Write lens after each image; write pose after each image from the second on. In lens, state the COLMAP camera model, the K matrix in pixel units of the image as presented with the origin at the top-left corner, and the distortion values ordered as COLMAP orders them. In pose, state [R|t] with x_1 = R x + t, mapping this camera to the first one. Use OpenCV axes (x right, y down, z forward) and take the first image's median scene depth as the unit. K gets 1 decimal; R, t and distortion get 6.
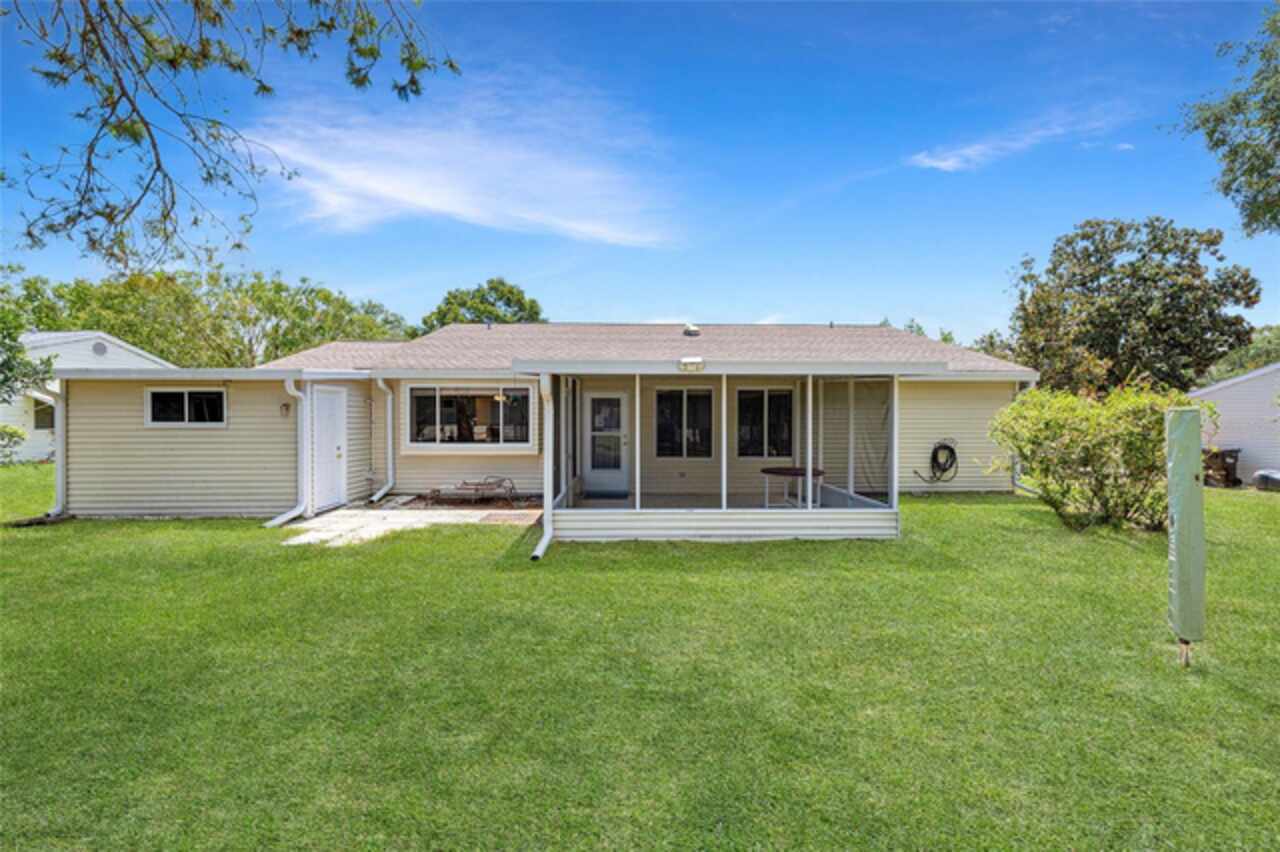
lens RADIAL K [[514.0, 0, 634.4], [0, 514.0, 423.8], [0, 0, 1]] dist [0.003018, 0.000281]
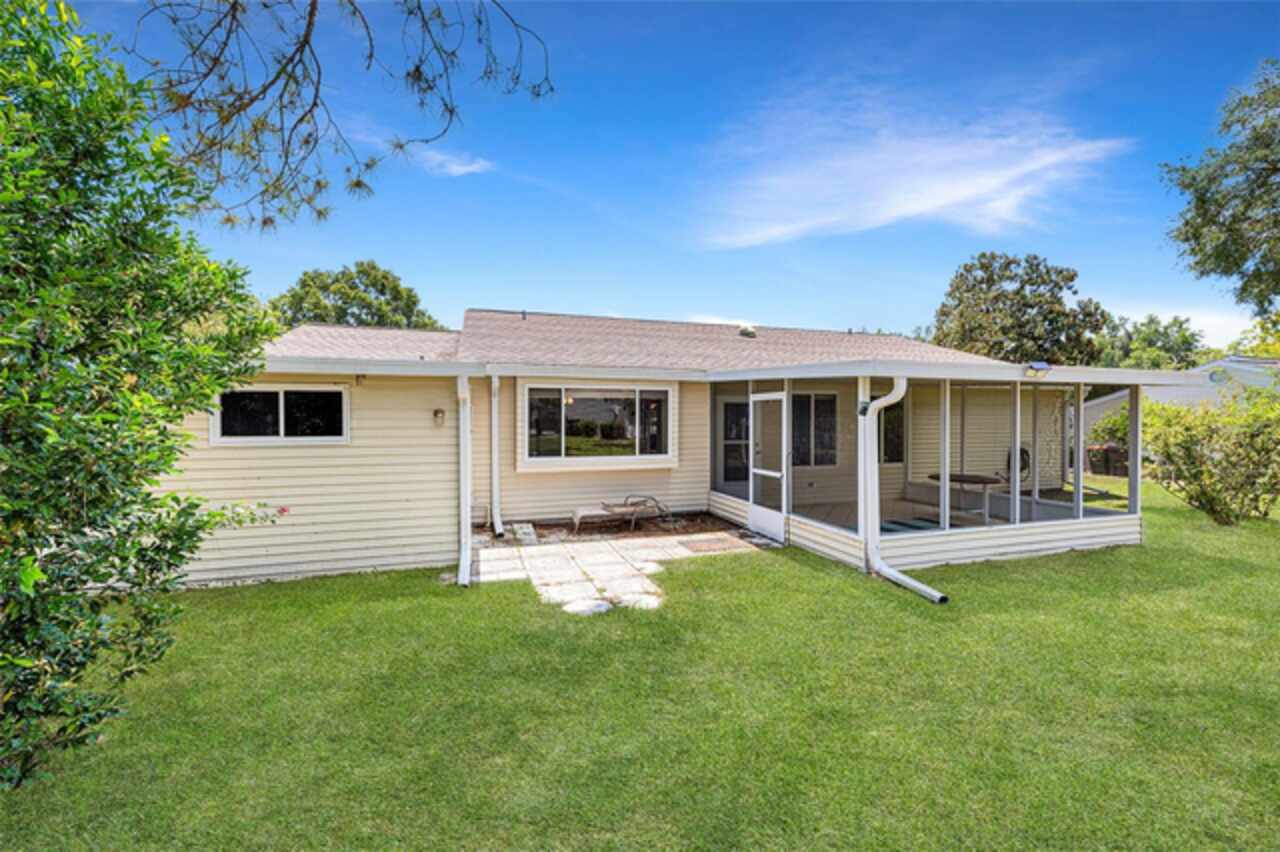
lens RADIAL K [[514.0, 0, 642.9], [0, 514.0, 425.7], [0, 0, 1]] dist [0.003018, 0.000281]
pose [[0.961783, -0.006148, 0.273744, -0.220302], [0.005247, 0.999978, 0.004023, -0.006525], [-0.273762, -0.002433, 0.961794, 0.082728]]
